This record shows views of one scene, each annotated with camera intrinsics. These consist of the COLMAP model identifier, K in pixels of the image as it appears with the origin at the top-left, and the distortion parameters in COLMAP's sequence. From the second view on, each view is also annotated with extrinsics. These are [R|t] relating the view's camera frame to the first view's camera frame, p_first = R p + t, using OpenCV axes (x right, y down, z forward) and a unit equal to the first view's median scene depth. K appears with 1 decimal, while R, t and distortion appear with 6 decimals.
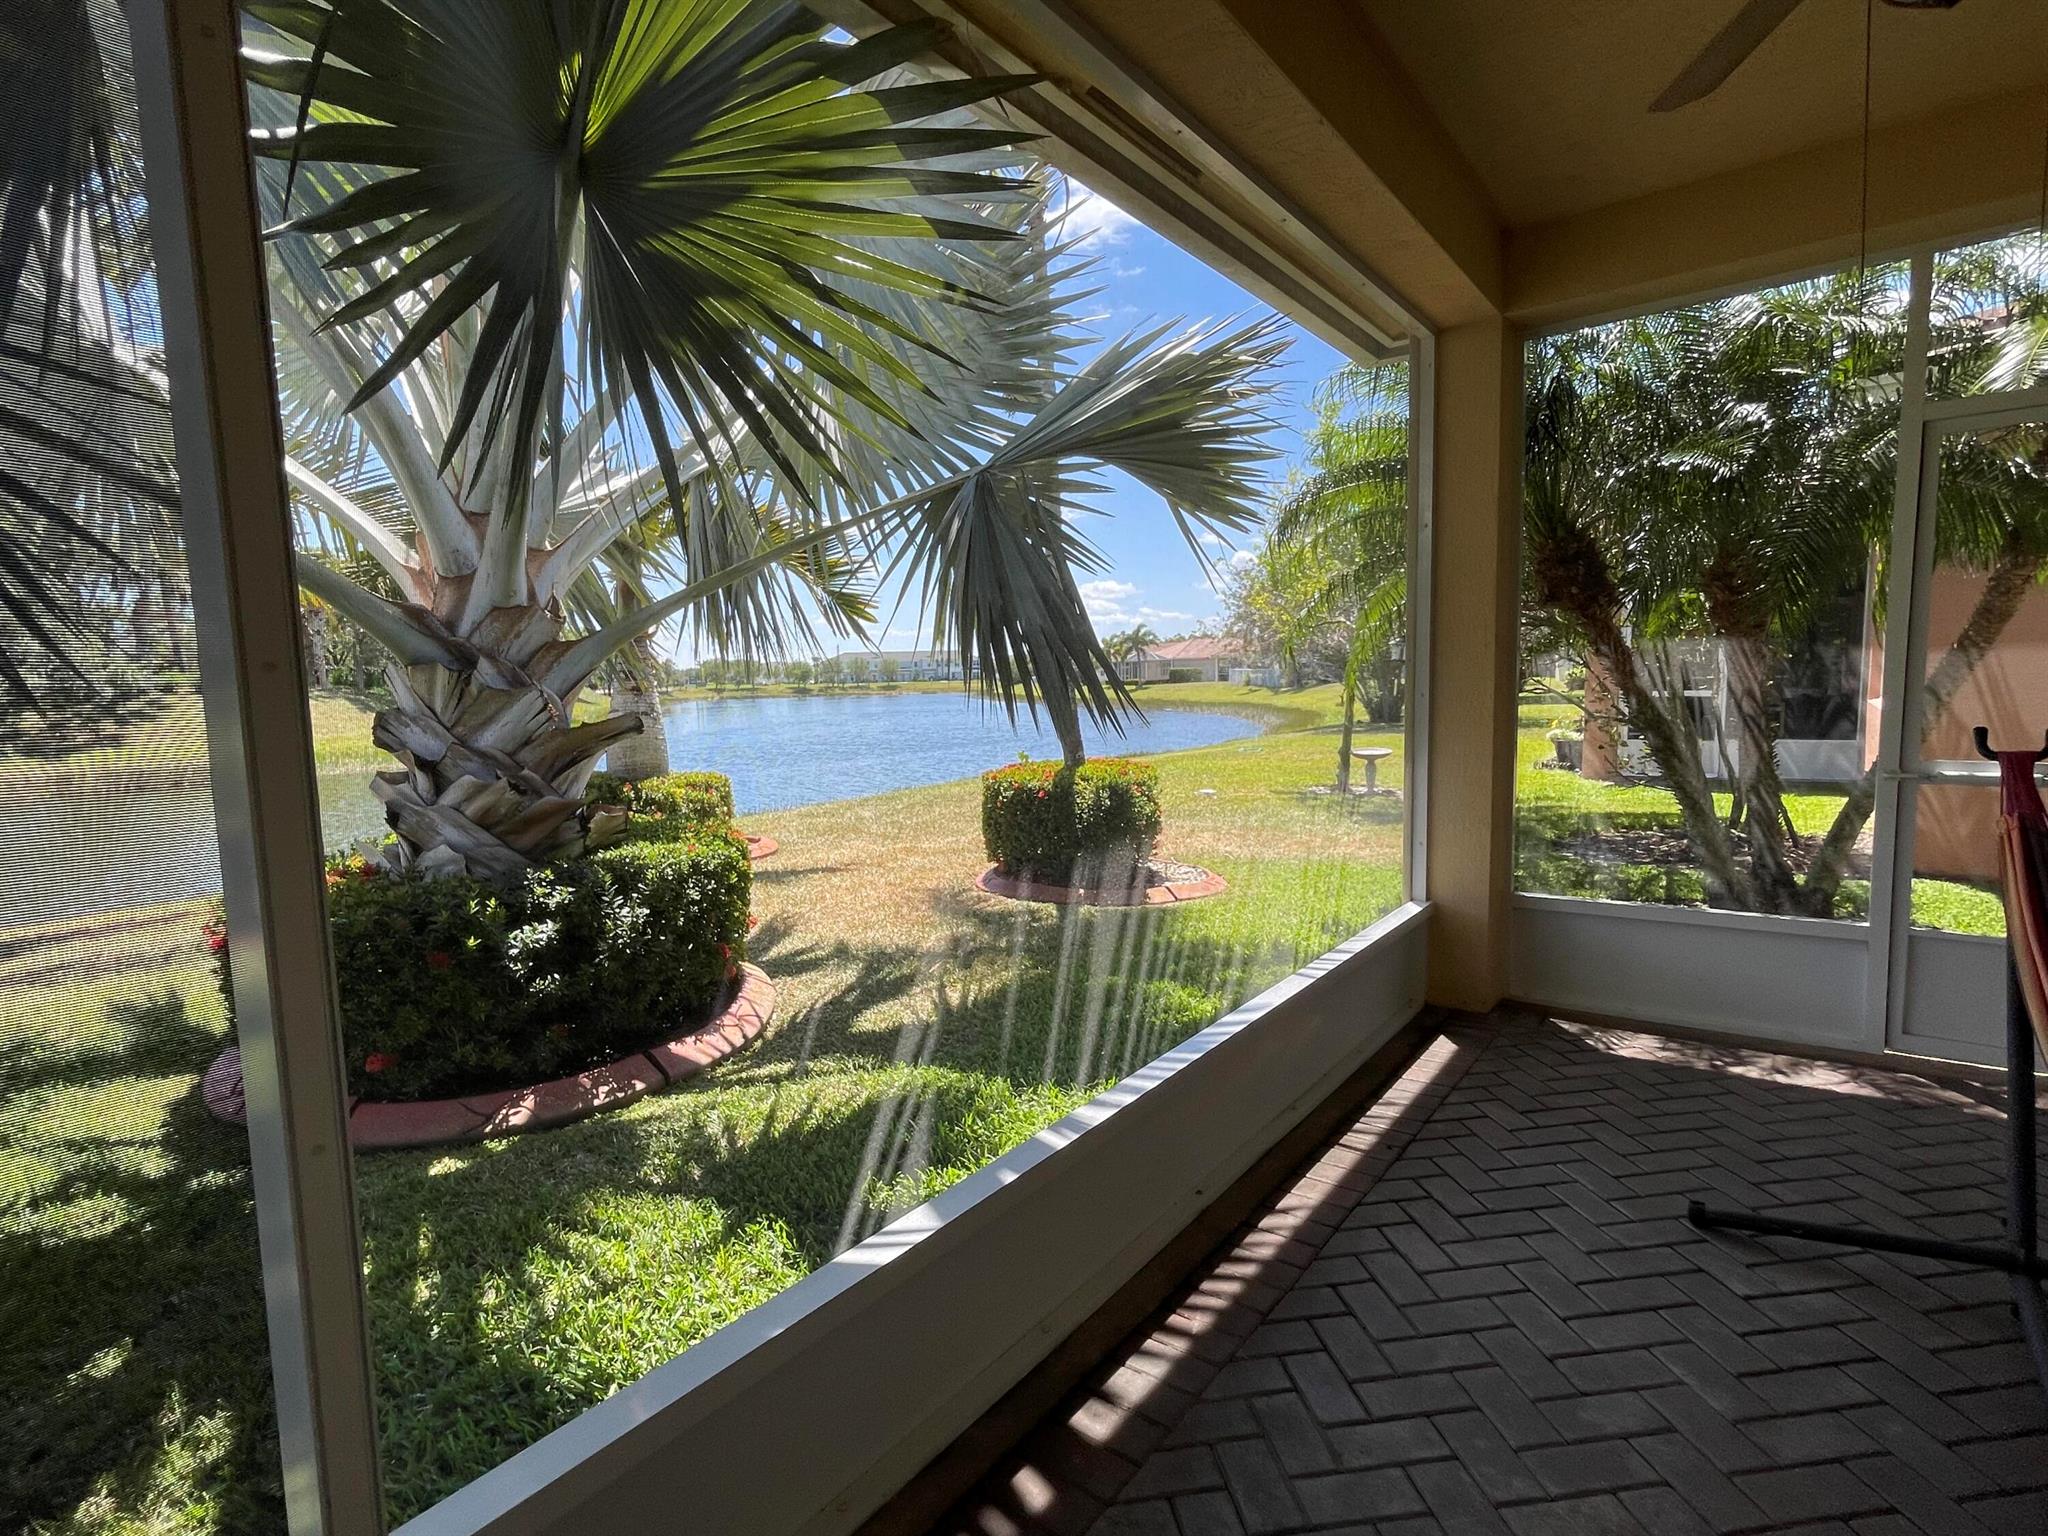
lens RADIAL K [[979.2, 0, 1030.3], [0, 979.2, 768.8], [0, 0, 1]] dist [-0.006198, 0.004753]
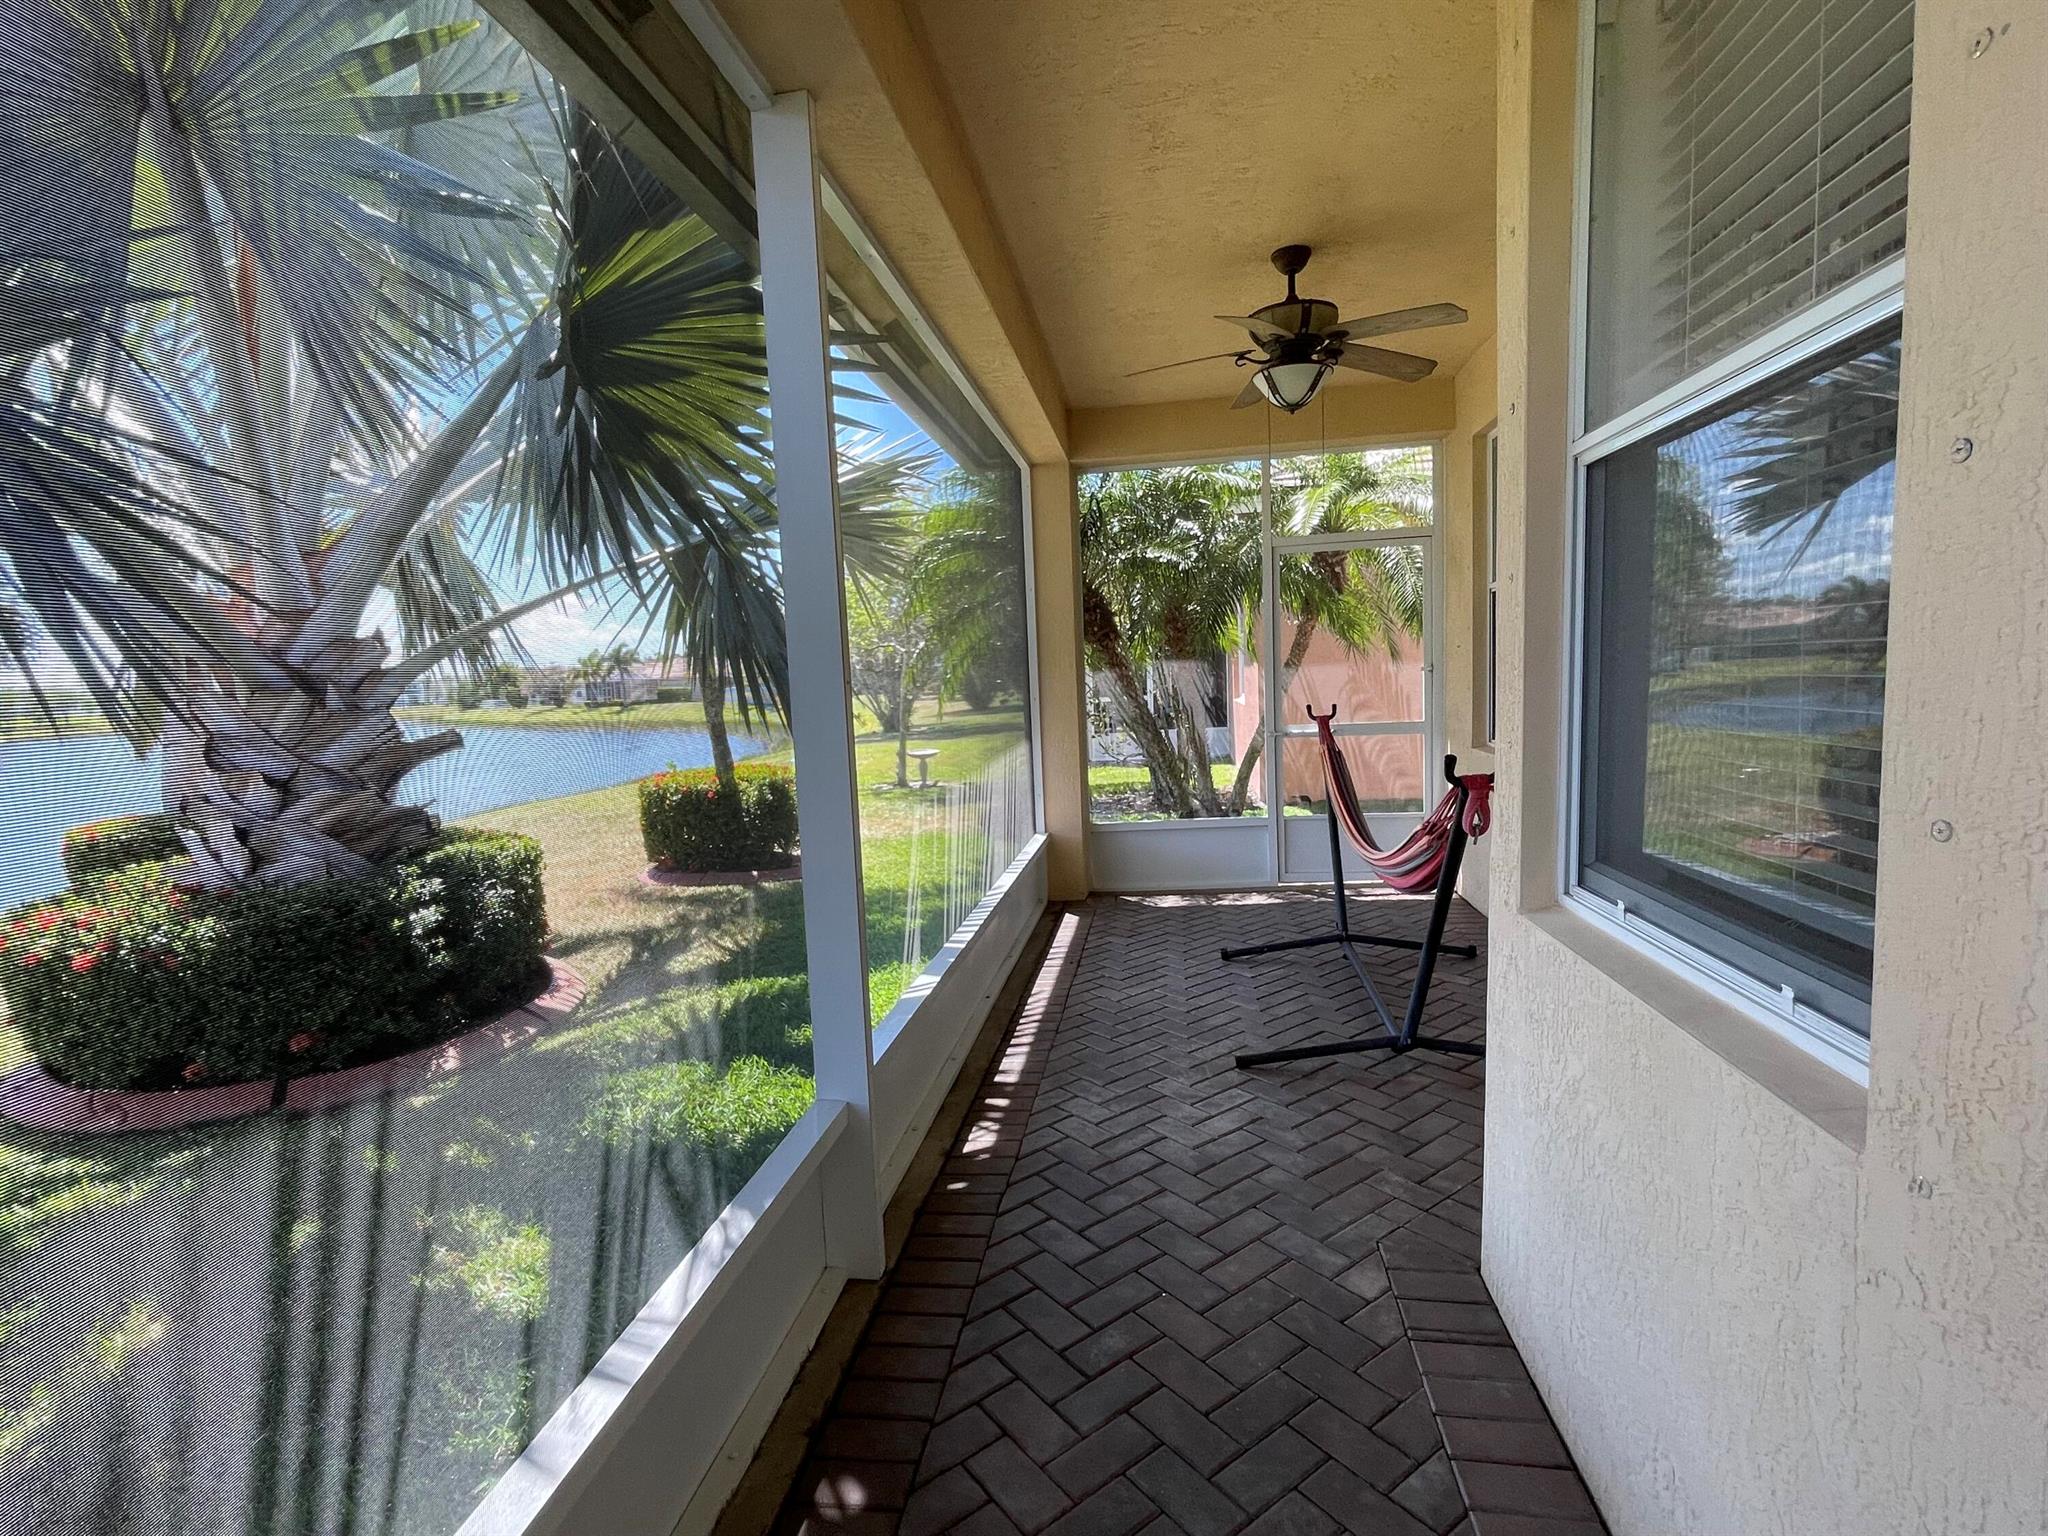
lens RADIAL K [[979.2, 0, 1038.0], [0, 979.2, 766.7], [0, 0, 1]] dist [-0.006198, 0.004753]
pose [[0.861621, -0.058813, 0.504133, -0.424939], [0.069017, 0.997614, -0.001575, 0.038271], [-0.502837, 0.036151, 0.863625, -0.366254]]
